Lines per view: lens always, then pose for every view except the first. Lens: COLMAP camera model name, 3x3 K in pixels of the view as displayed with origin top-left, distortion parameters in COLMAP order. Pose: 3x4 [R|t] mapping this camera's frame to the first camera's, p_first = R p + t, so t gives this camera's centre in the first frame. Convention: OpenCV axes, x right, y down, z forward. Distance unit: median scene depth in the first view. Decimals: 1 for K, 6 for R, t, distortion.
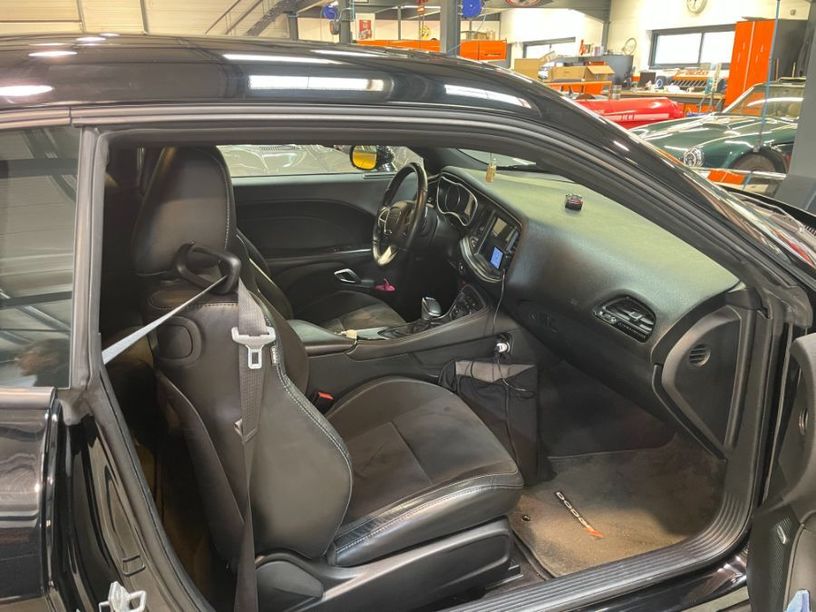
lens RADIAL K [[620.0, 0, 408.0], [0, 620.0, 306.0], [0, 0, 1]] dist [0.103126, -0.143248]
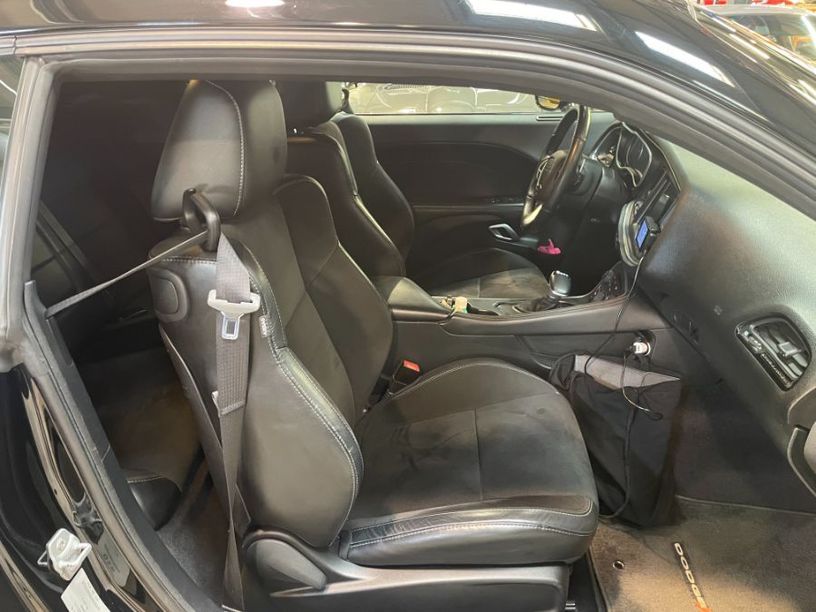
lens RADIAL K [[620.0, 0, 408.0], [0, 620.0, 306.0], [0, 0, 1]] dist [0.103126, -0.143248]
pose [[0.911987, 0.155429, -0.379633, 0.226576], [-0.117949, 0.985715, 0.120224, -0.059298], [0.392896, -0.064865, 0.917292, 0.205700]]
